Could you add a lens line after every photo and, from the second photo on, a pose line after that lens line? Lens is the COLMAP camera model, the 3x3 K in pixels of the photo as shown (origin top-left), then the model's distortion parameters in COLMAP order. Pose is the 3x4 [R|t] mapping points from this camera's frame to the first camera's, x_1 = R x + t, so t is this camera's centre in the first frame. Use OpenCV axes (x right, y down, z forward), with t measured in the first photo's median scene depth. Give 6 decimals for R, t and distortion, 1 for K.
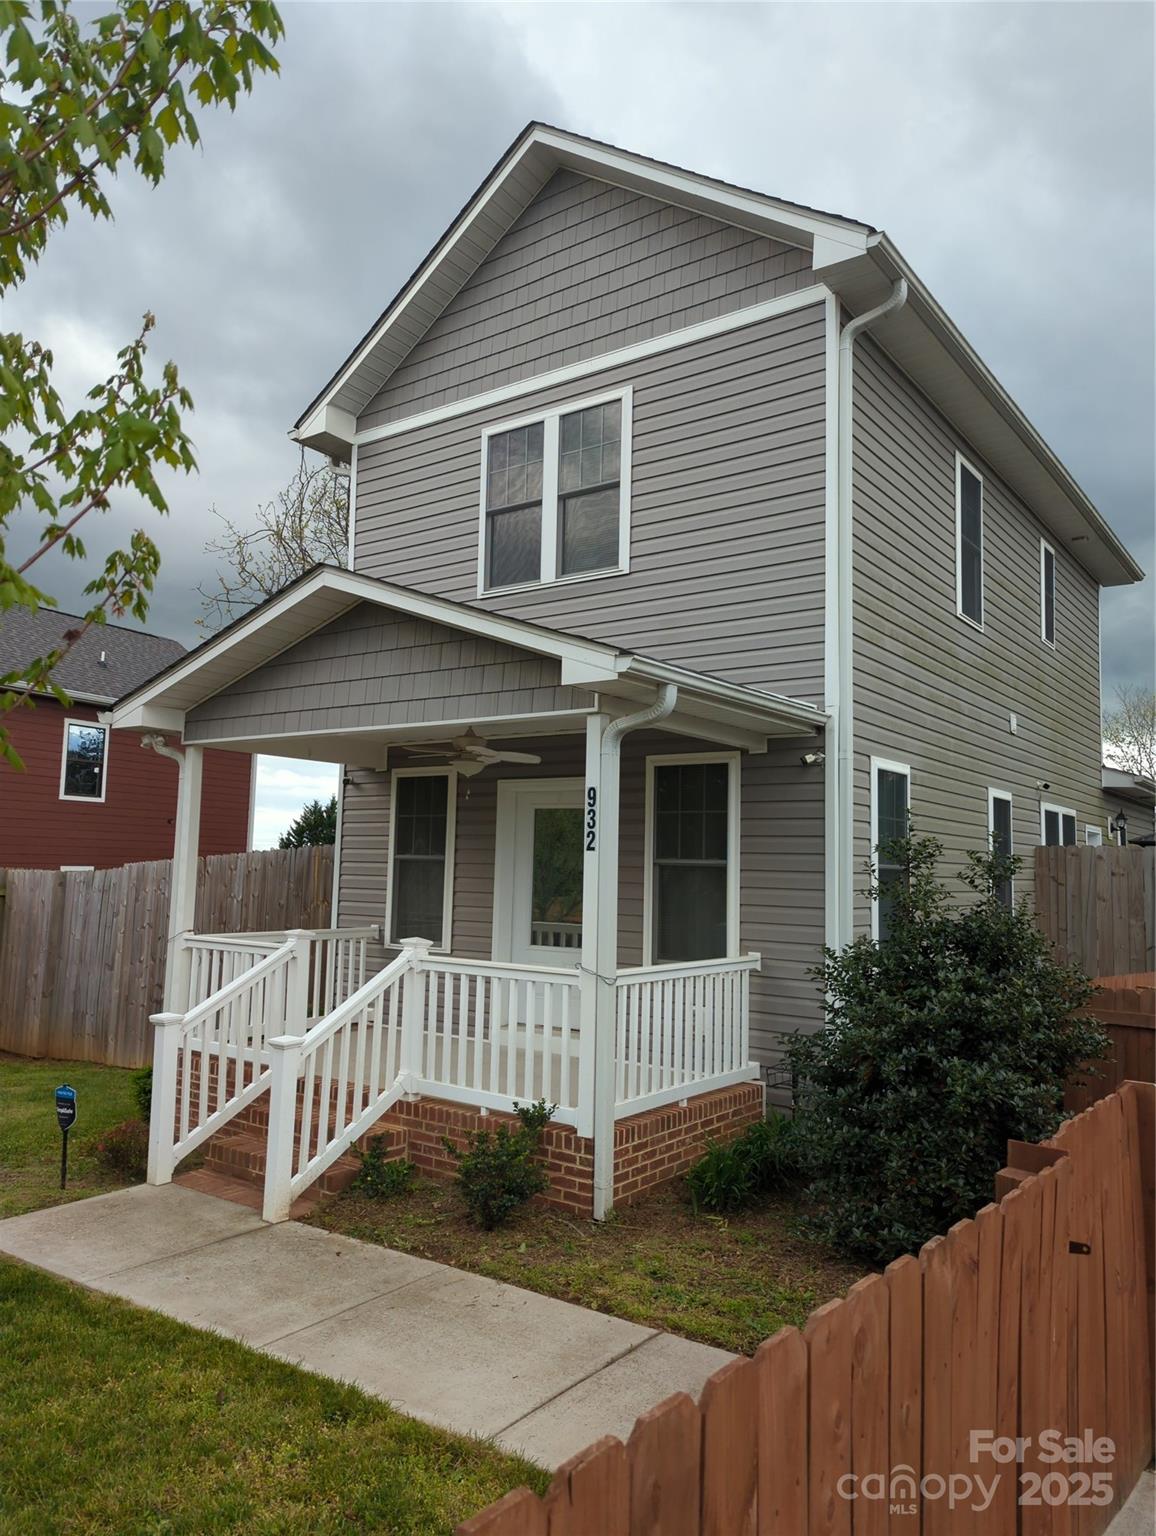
lens RADIAL K [[1099.6, 0, 576.2], [0, 1099.6, 760.3], [0, 0, 1]] dist [0.053399, -0.000312]
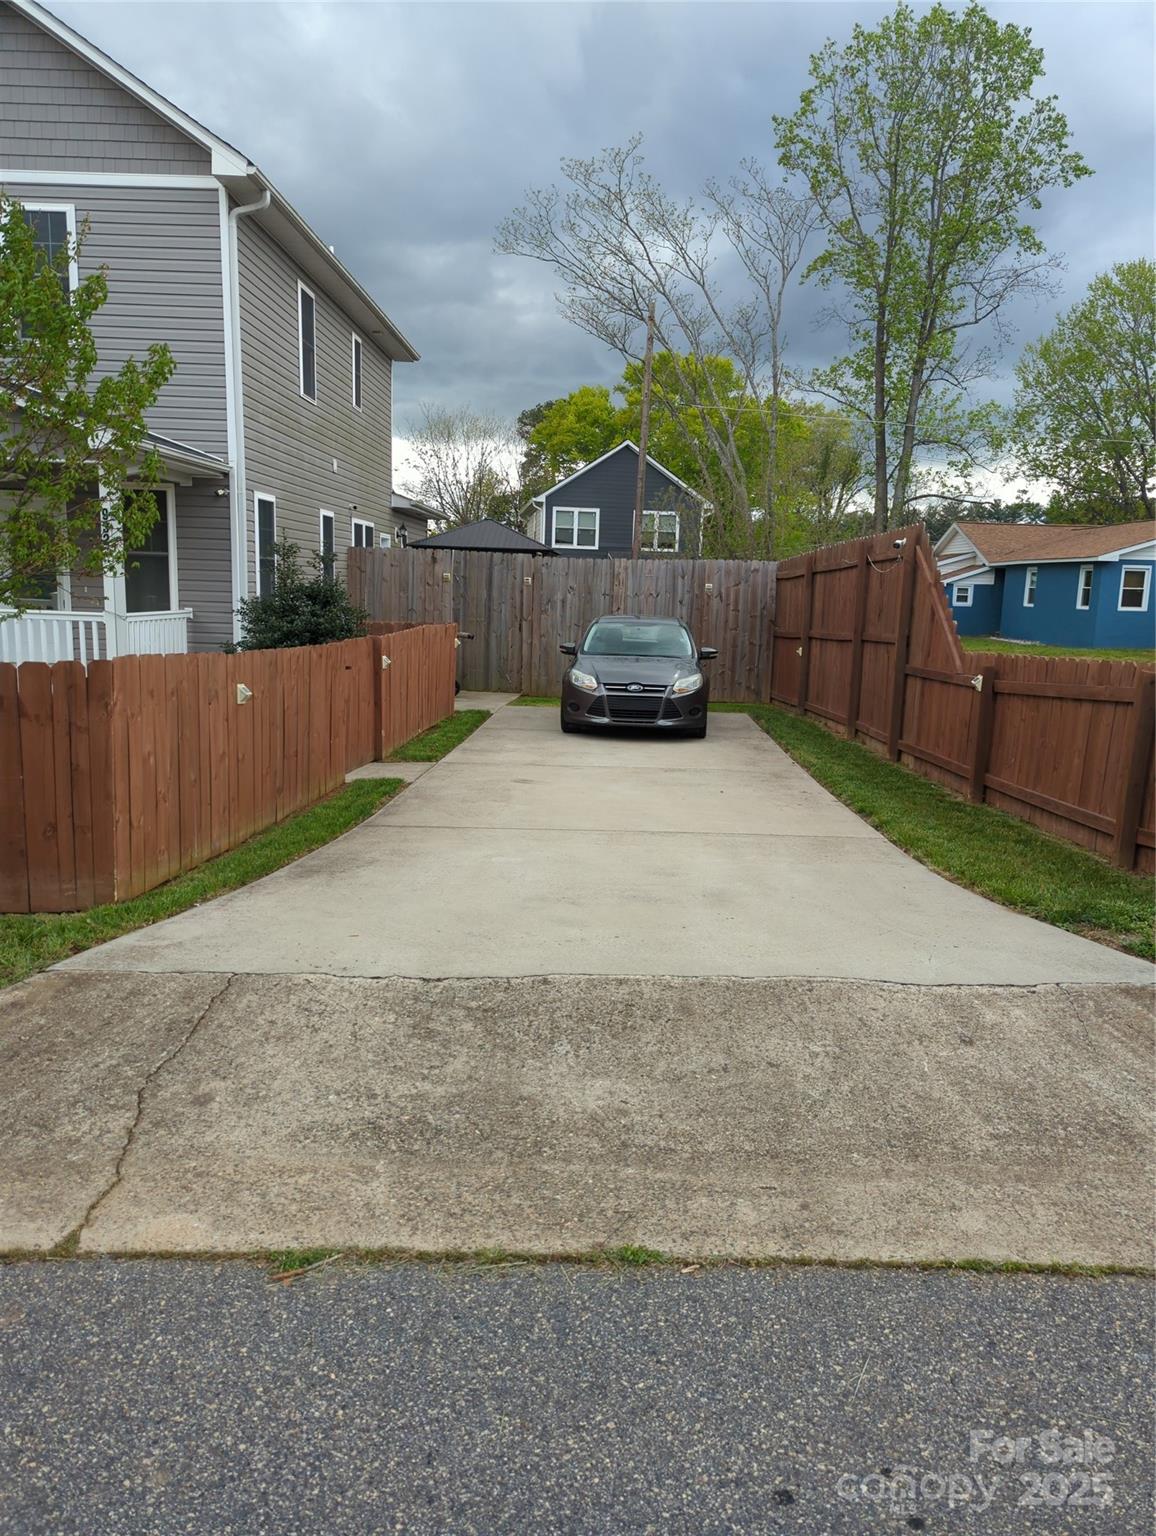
lens RADIAL K [[1099.6, 0, 575.6], [0, 1099.6, 761.8], [0, 0, 1]] dist [0.053399, -0.000312]
pose [[0.834246, -0.086244, 0.544606, -0.283317], [-0.064192, 0.965785, 0.251273, -0.061814], [-0.547643, -0.244583, 0.800167, -0.729114]]
